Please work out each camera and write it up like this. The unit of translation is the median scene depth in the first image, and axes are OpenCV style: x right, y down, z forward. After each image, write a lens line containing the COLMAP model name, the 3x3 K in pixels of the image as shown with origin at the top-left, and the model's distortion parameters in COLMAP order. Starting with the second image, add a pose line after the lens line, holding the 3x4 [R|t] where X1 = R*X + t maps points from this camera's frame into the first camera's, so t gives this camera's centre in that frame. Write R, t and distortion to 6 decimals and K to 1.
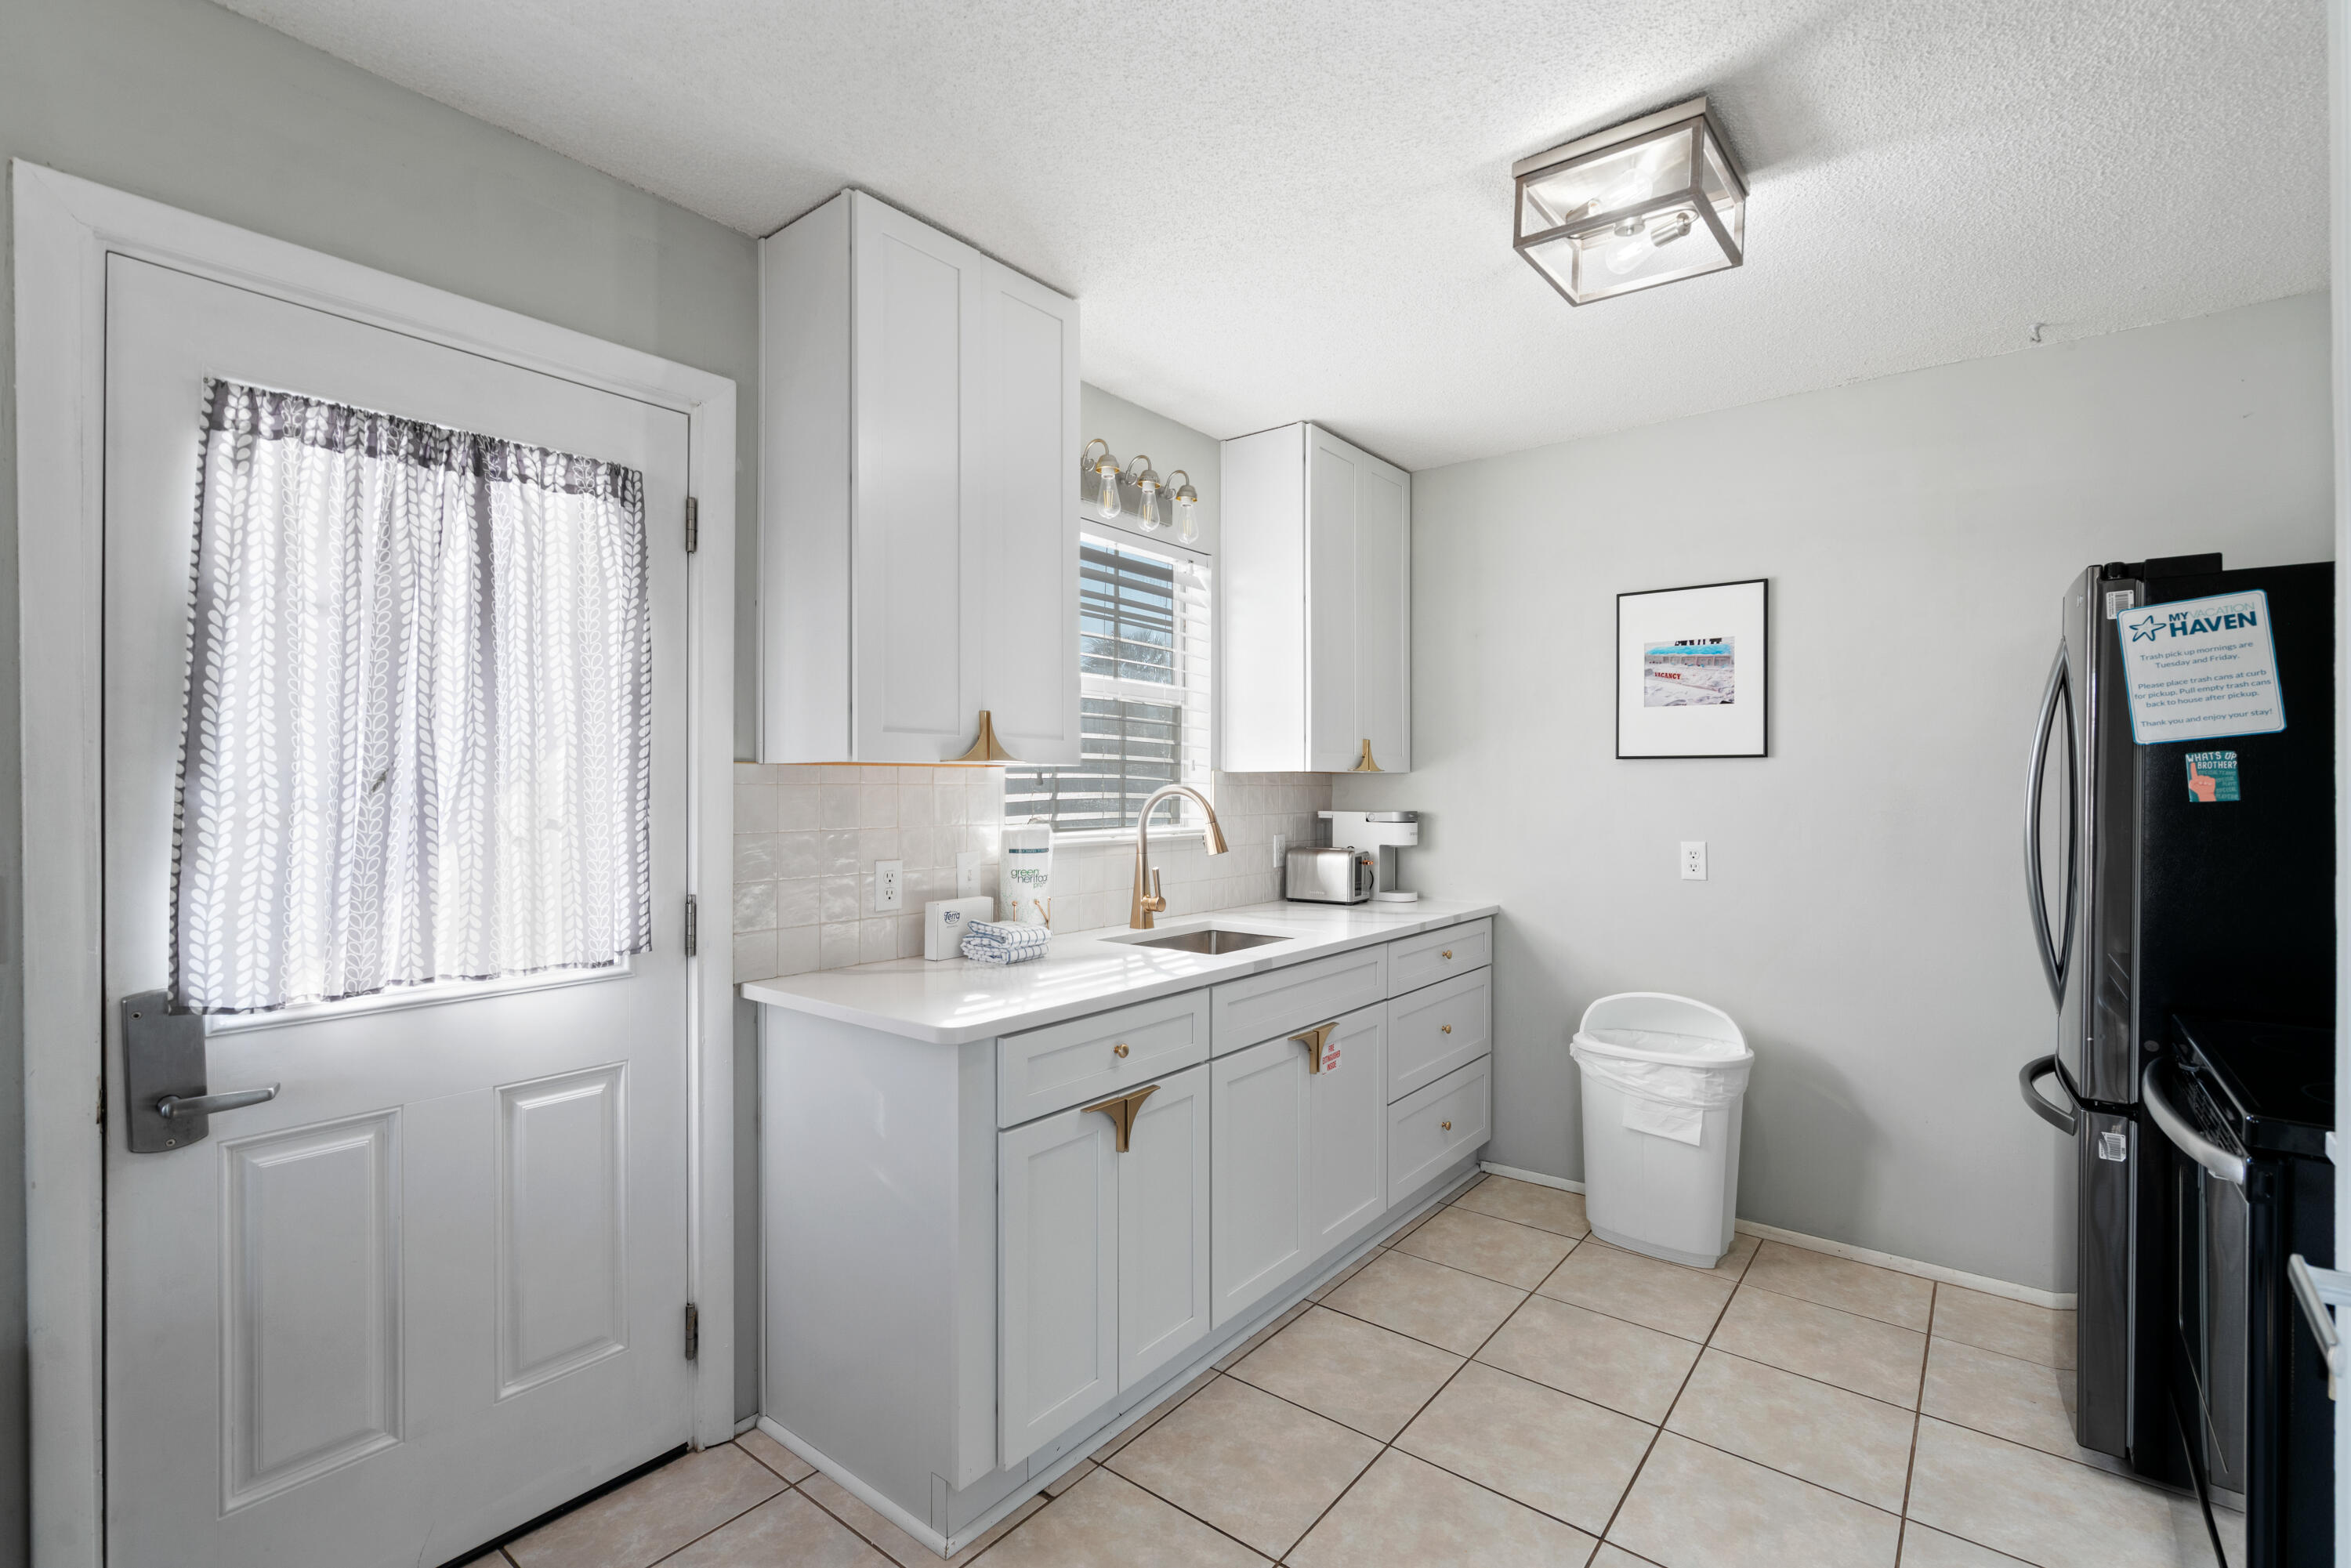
lens RADIAL K [[1055.5, 0, 1175.5], [0, 1055.5, 784.0], [0, 0, 1]] dist [0.002397, 0.000604]
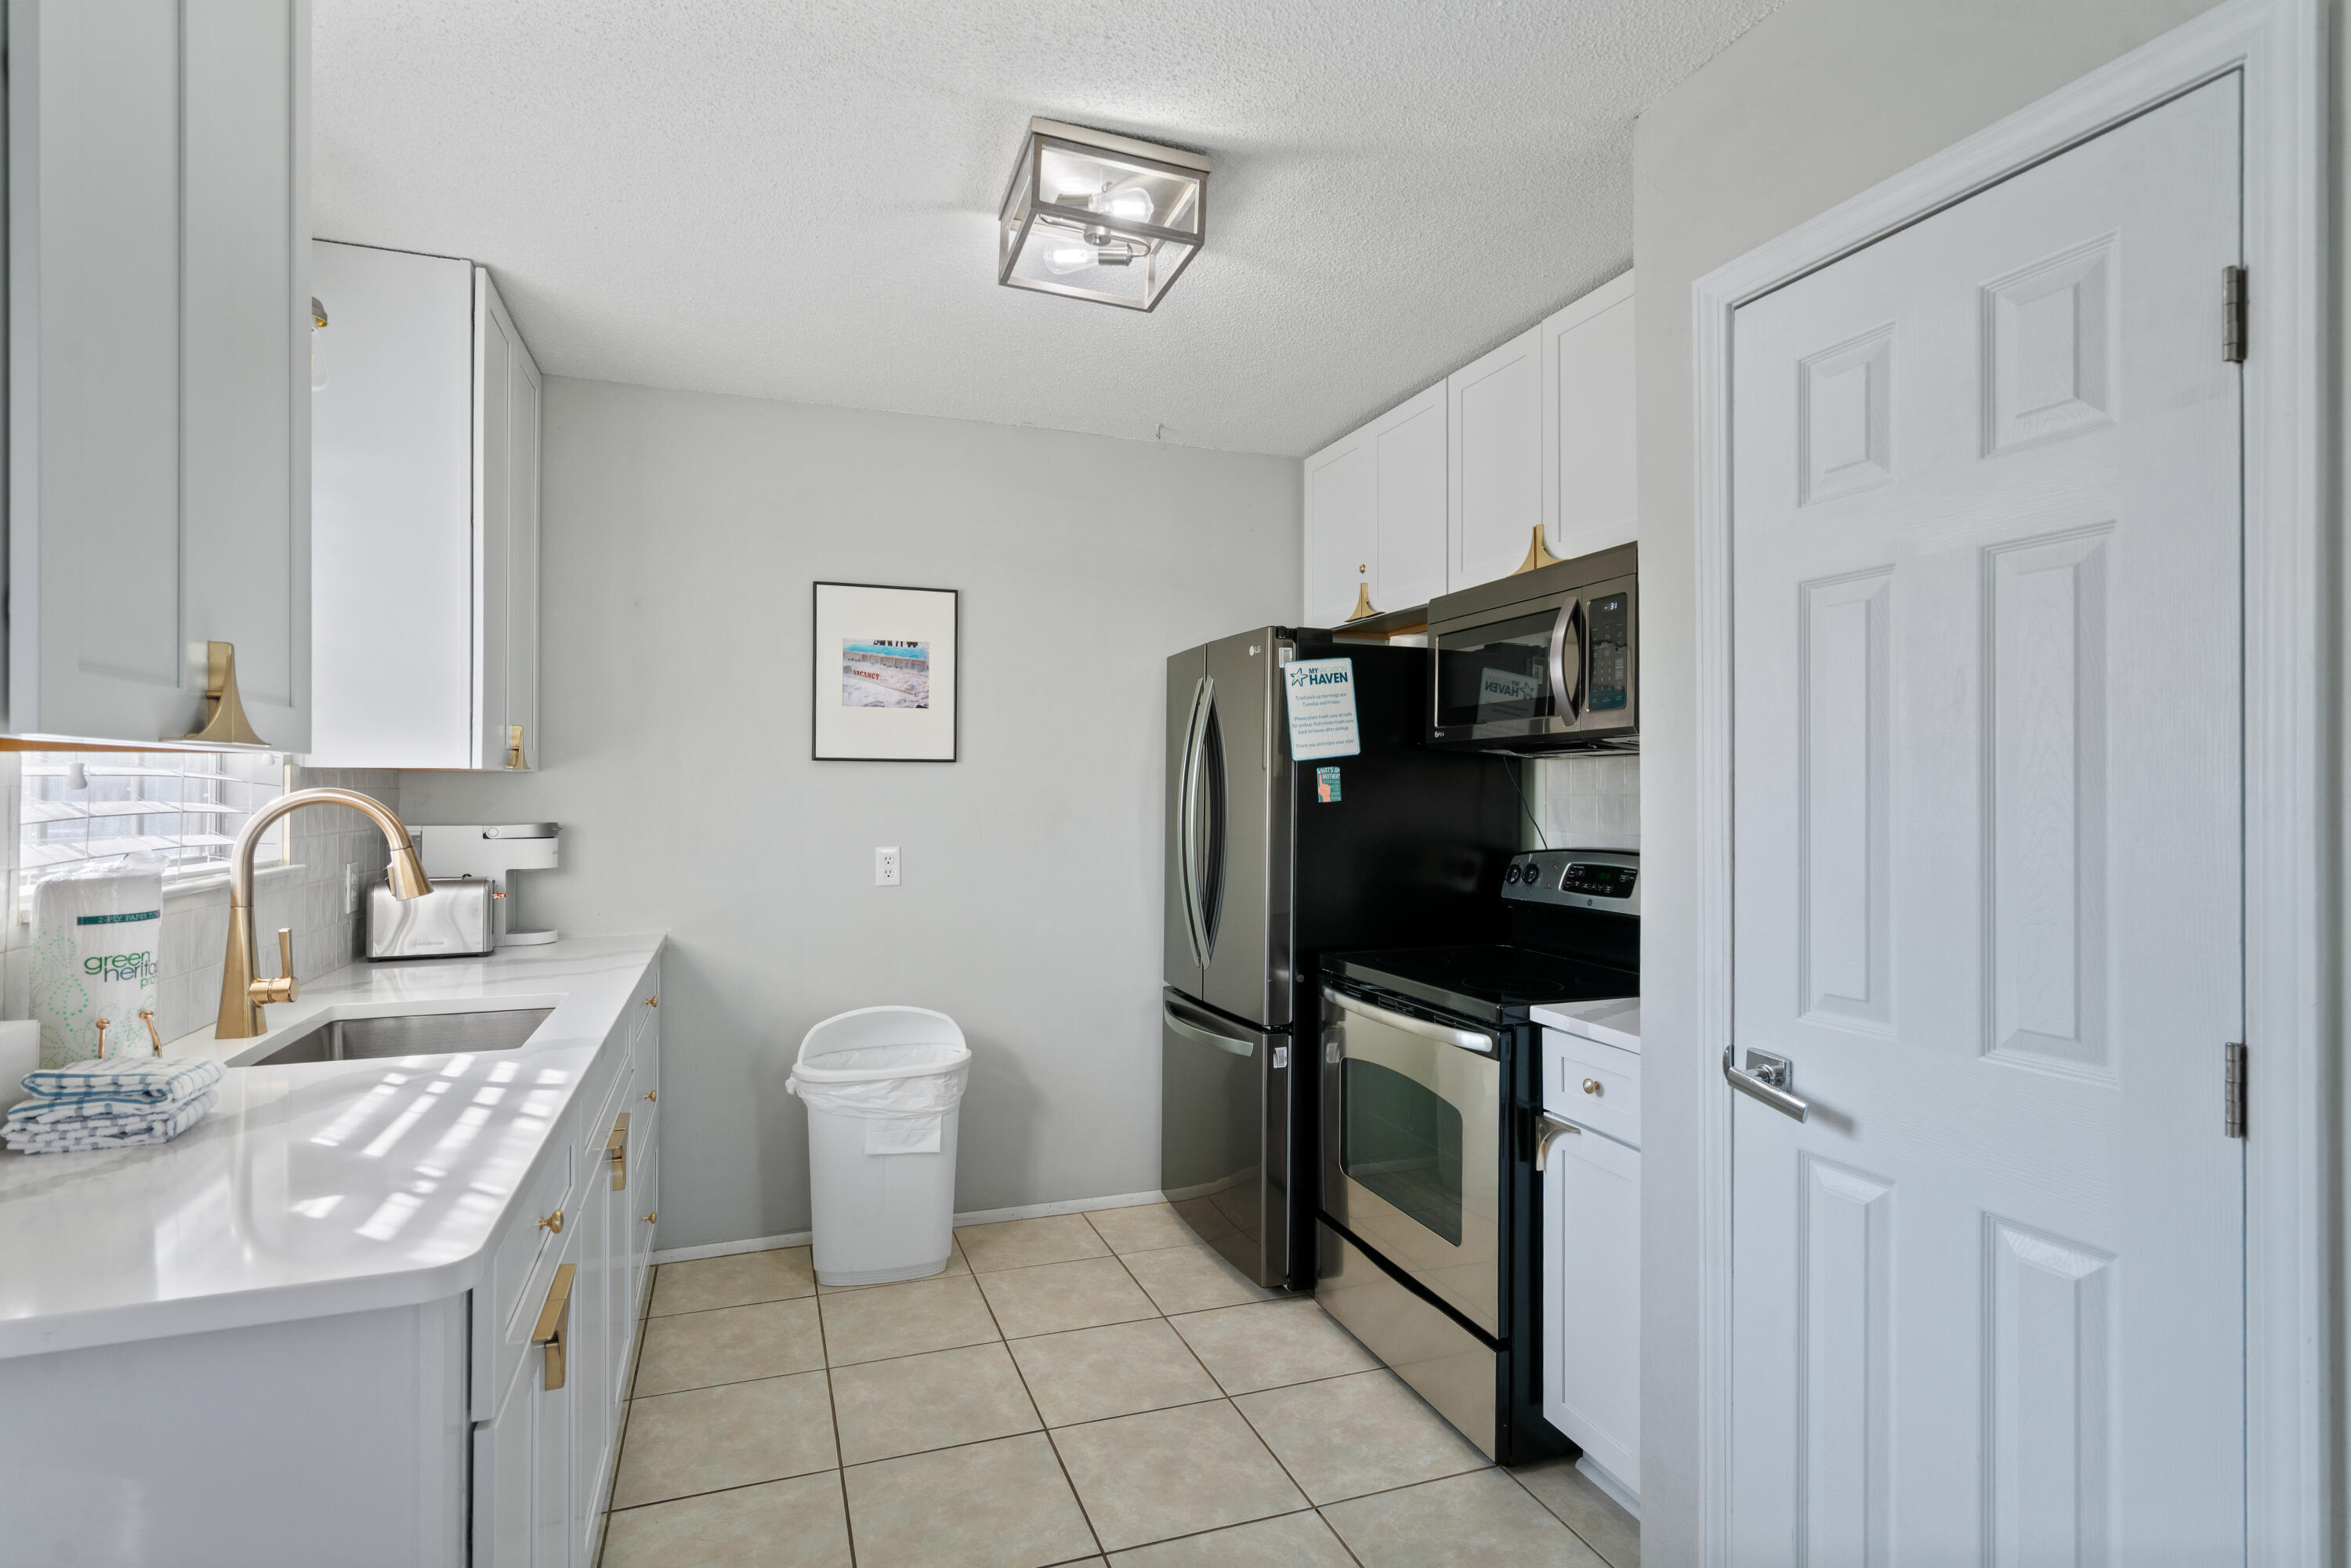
lens RADIAL K [[1141.6, 0, 1170.2], [0, 1141.6, 781.1], [0, 0, 1]] dist [-0.004092, -0.000095]
pose [[0.524931, 0.006995, 0.851116, -0.305045], [-0.003327, 0.999975, -0.006167, -0.000707], [-0.851138, 0.000406, 0.524941, 0.249129]]
